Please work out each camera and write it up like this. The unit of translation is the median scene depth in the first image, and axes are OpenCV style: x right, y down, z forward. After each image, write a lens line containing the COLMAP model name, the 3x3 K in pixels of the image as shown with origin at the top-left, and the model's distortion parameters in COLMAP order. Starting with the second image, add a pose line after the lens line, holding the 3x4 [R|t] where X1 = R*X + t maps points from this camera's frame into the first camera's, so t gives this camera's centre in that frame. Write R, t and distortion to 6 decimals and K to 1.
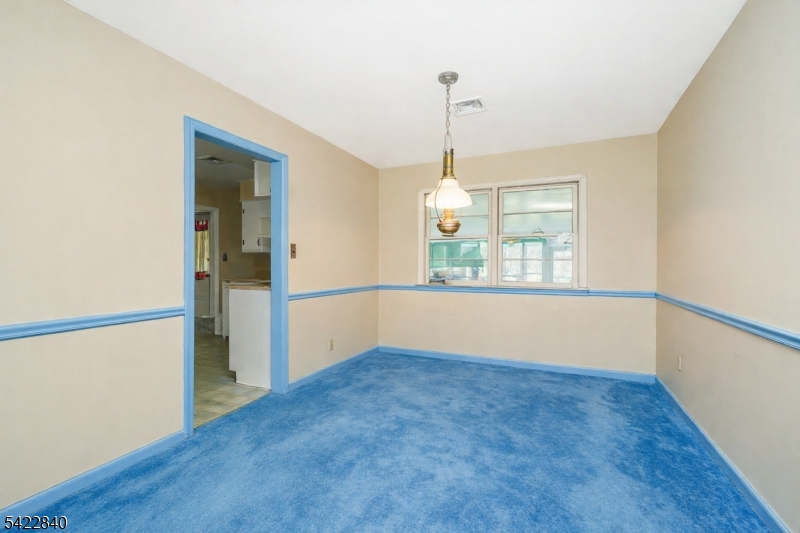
lens RADIAL K [[349.1, 0, 400.5], [0, 349.1, 267.5], [0, 0, 1]] dist [-0.001302, 0.000124]
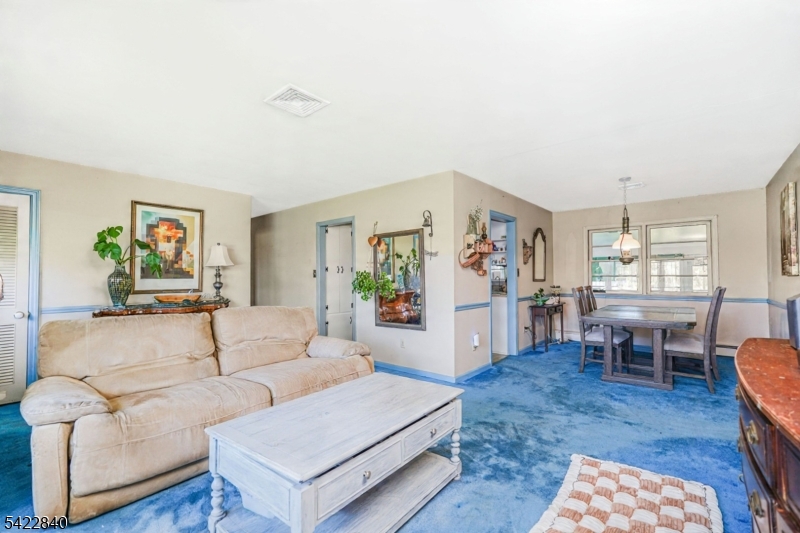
lens RADIAL K [[353.5, 0, 426.2], [0, 353.5, 268.3], [0, 0, 1]] dist [0.001896, 0.000408]
pose [[0.974807, -0.012248, -0.222714, -0.382364], [0.007612, 0.999736, -0.021665, -0.034992], [0.222921, 0.019424, 0.974643, -0.836066]]
